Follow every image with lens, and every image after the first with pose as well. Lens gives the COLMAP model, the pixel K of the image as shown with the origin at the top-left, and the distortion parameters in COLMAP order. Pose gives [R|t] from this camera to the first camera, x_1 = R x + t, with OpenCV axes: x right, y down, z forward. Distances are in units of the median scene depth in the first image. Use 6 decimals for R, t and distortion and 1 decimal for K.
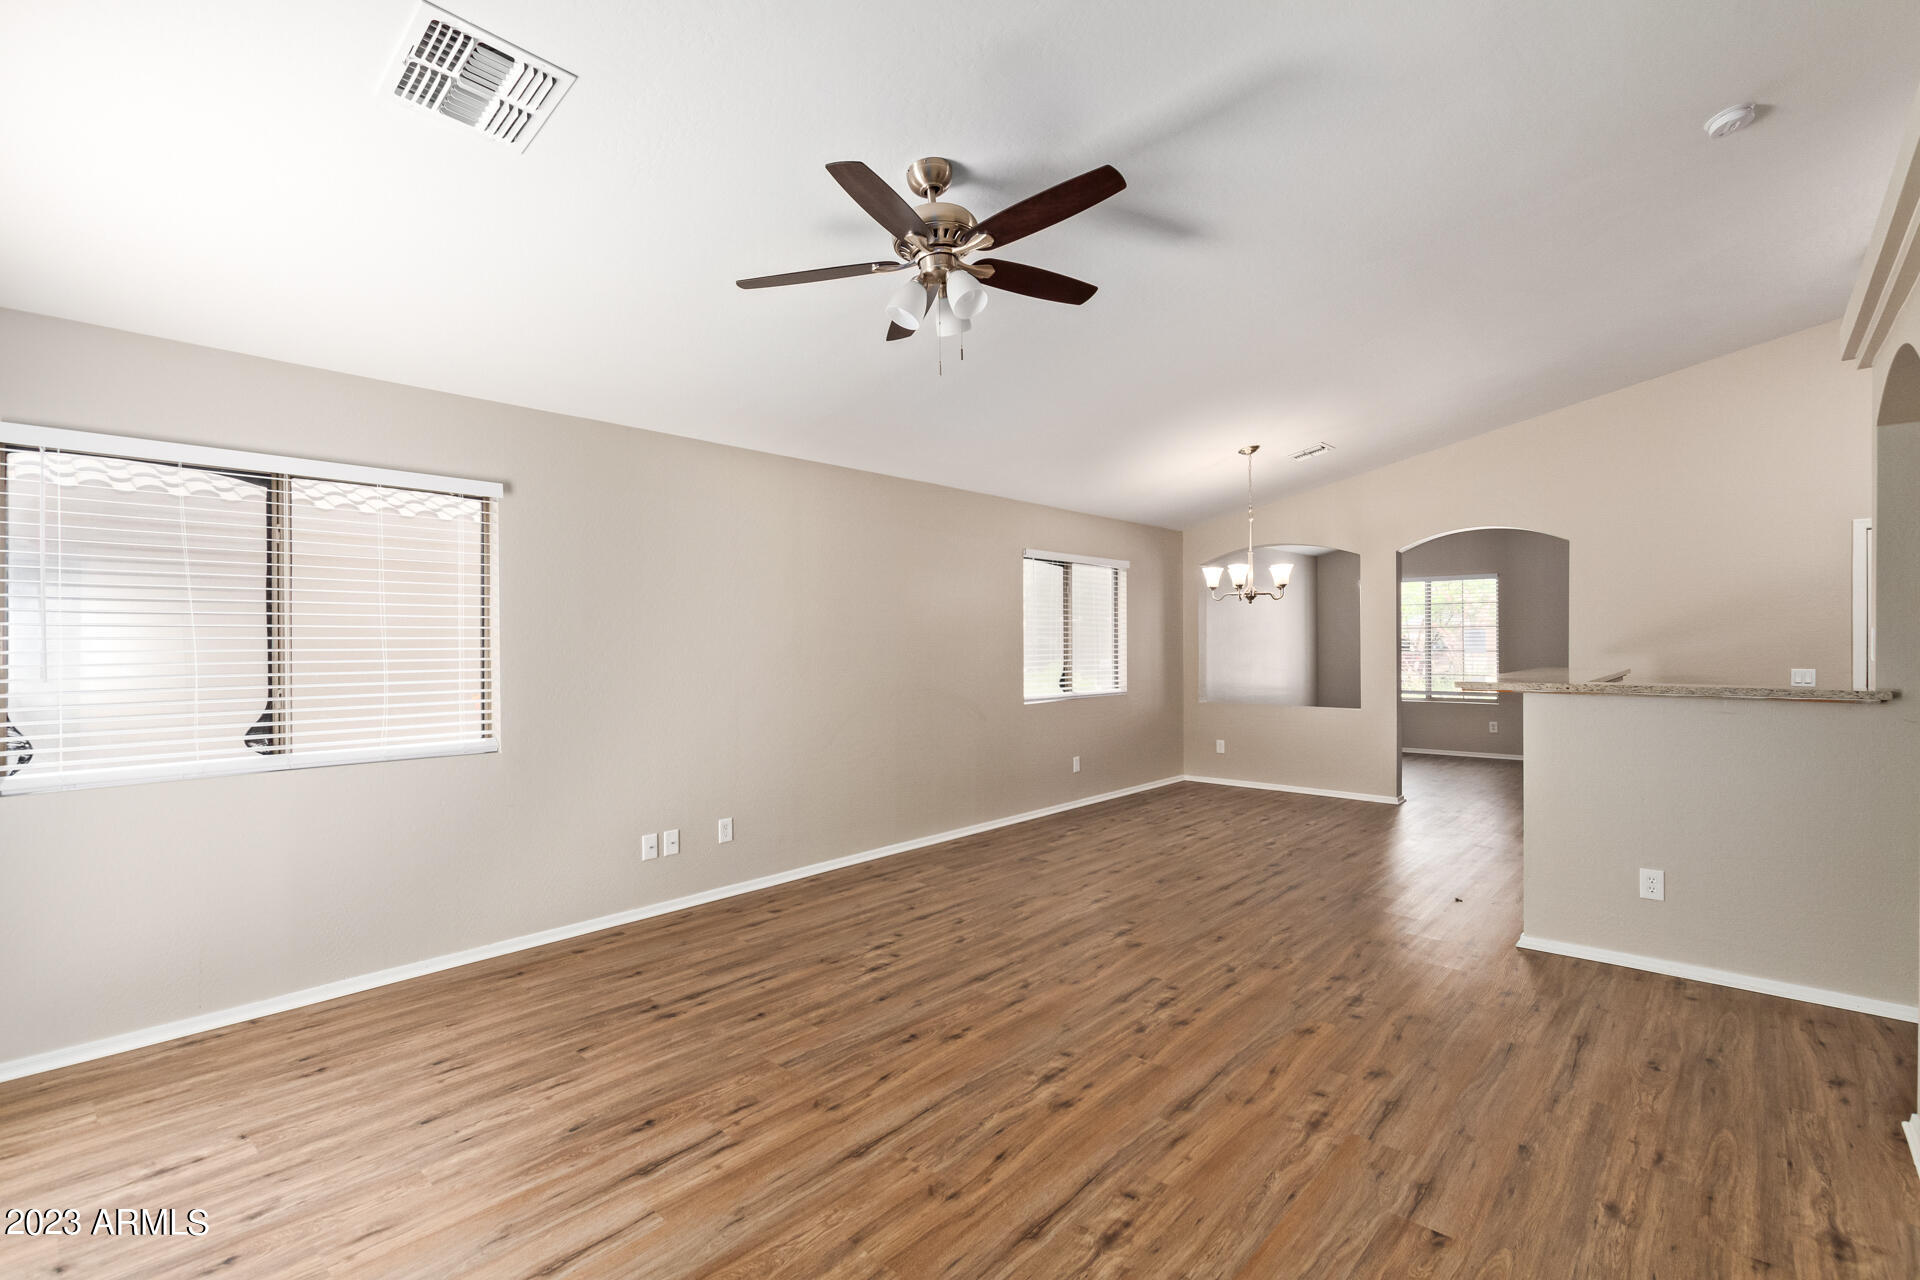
lens RADIAL K [[865.1, 0, 960.0], [0, 865.1, 640.0], [0, 0, 1]] dist [0.003935, -0.000649]
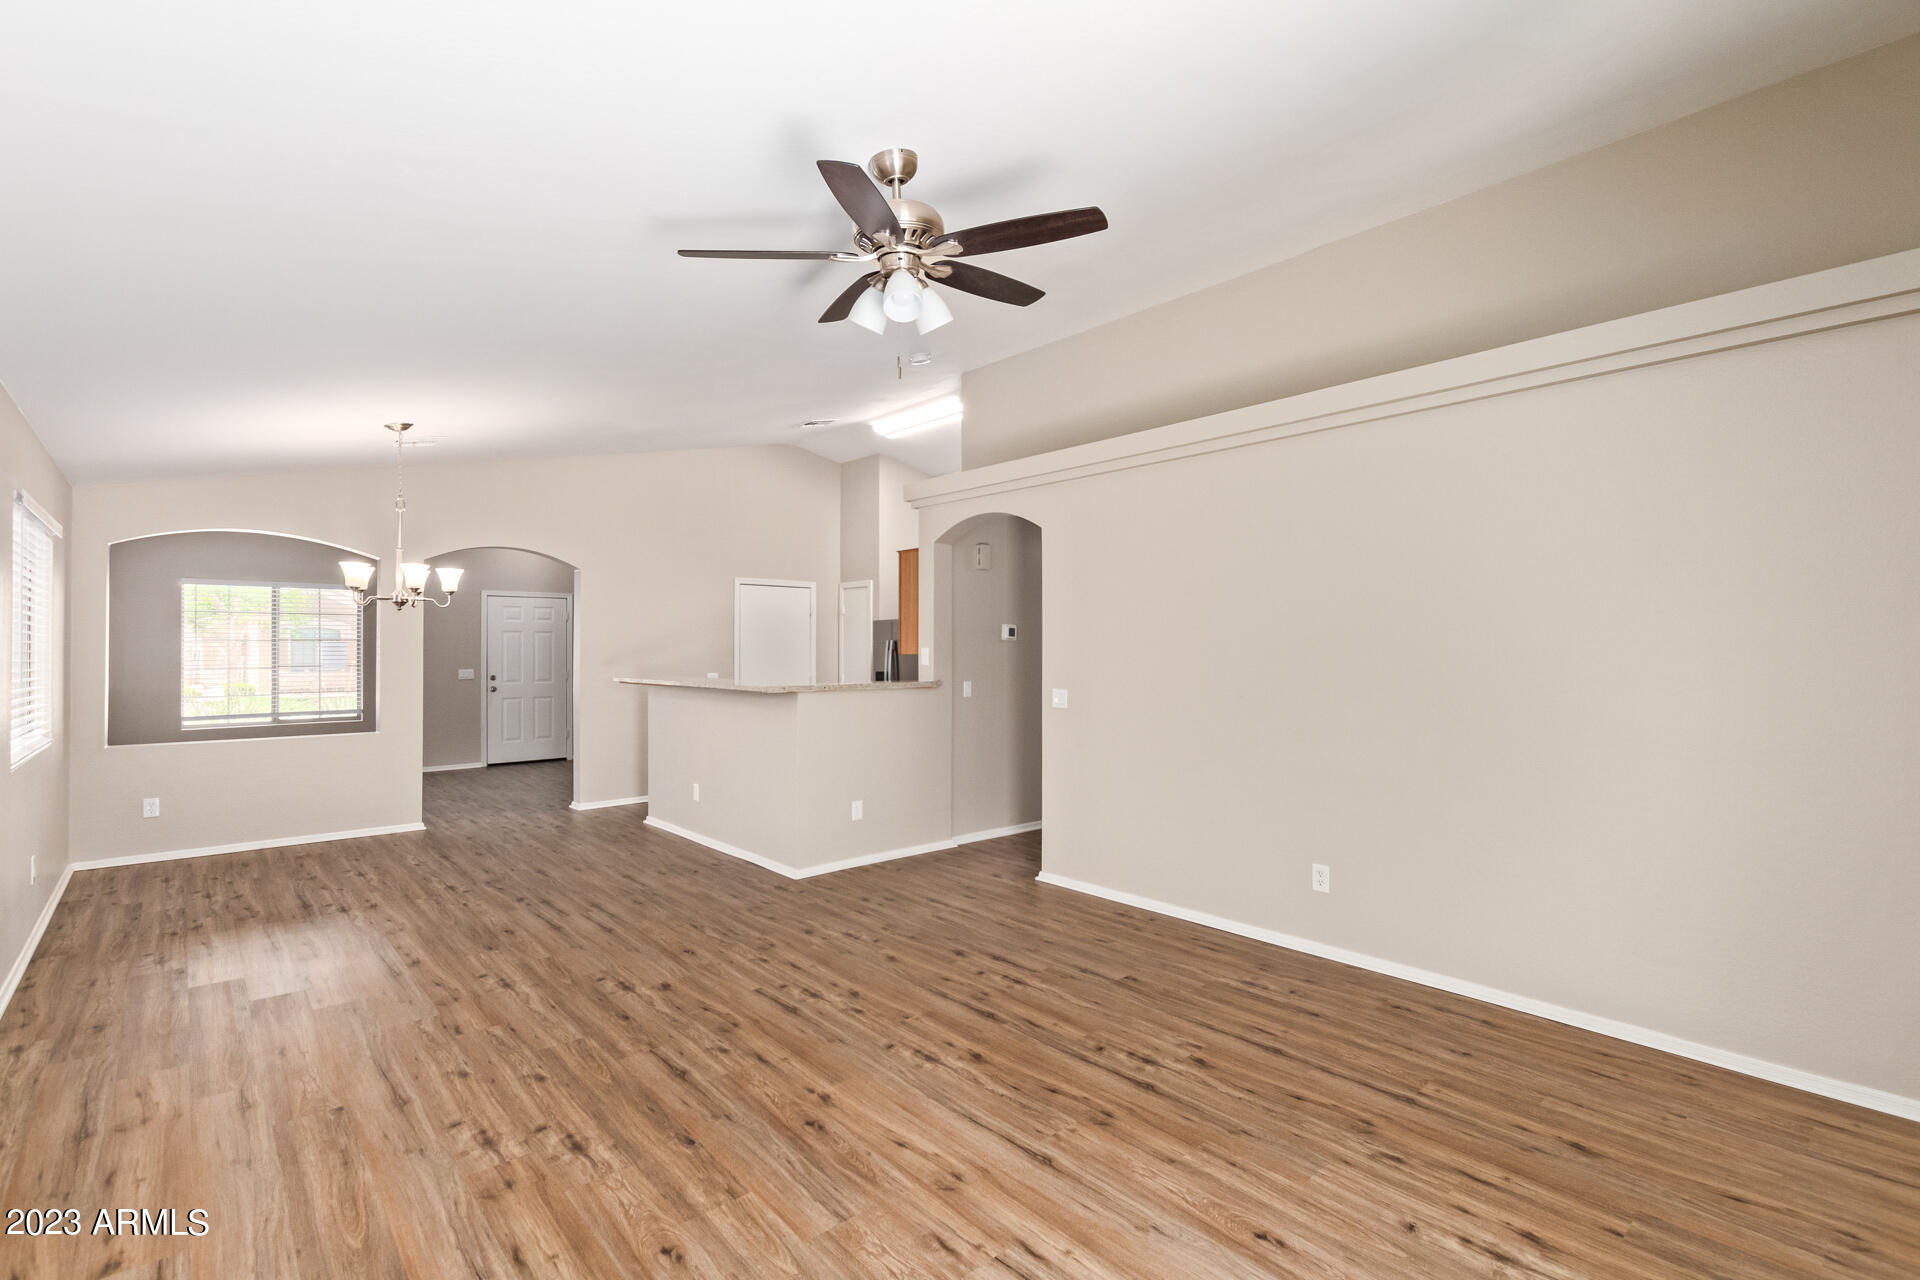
lens RADIAL K [[865.1, 0, 960.0], [0, 865.1, 640.0], [0, 0, 1]] dist [0.003935, -0.000649]
pose [[0.121011, 0.015641, 0.992528, -0.811520], [0.000508, 0.999875, -0.015818, -0.001382], [-0.992651, 0.002418, 0.120988, 0.688895]]
